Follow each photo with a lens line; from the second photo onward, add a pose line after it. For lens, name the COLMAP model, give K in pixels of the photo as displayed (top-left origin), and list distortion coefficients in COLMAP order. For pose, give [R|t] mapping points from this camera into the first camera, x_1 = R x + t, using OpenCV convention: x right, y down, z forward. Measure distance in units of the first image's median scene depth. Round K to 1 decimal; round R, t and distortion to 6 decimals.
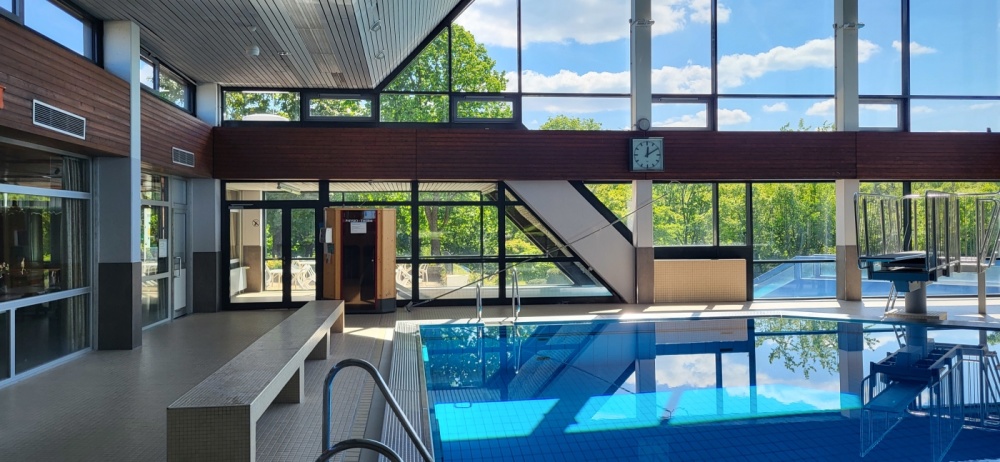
lens RADIAL K [[757.4, 0, 498.3], [0, 757.4, 228.4], [0, 0, 1]] dist [0.036003, -0.000496]
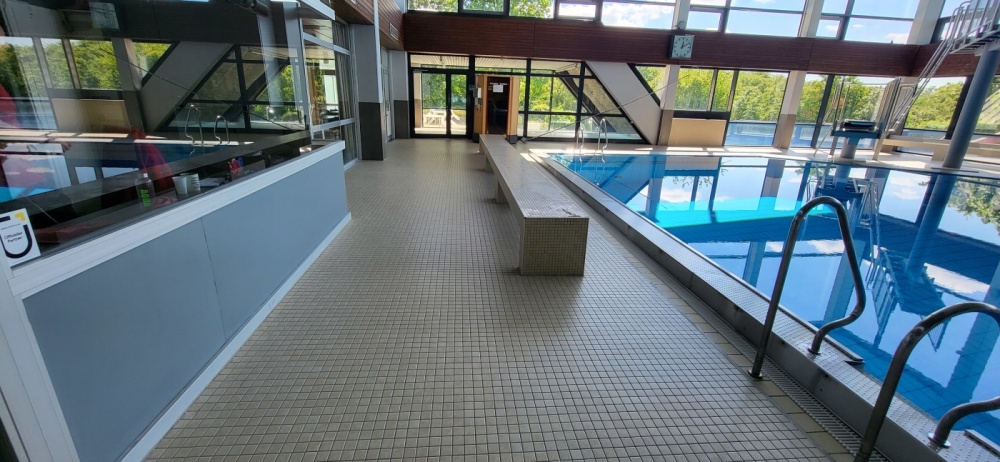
lens RADIAL K [[394.1, 0, 504.2], [0, 394.1, 224.0], [0, 0, 1]] dist [-0.001837, -0.000801]
pose [[0.999019, 0.044273, -0.000400, -0.145773], [-0.042078, 0.952214, 0.302519, 0.017483], [0.013774, -0.302205, 0.953143, 0.123825]]
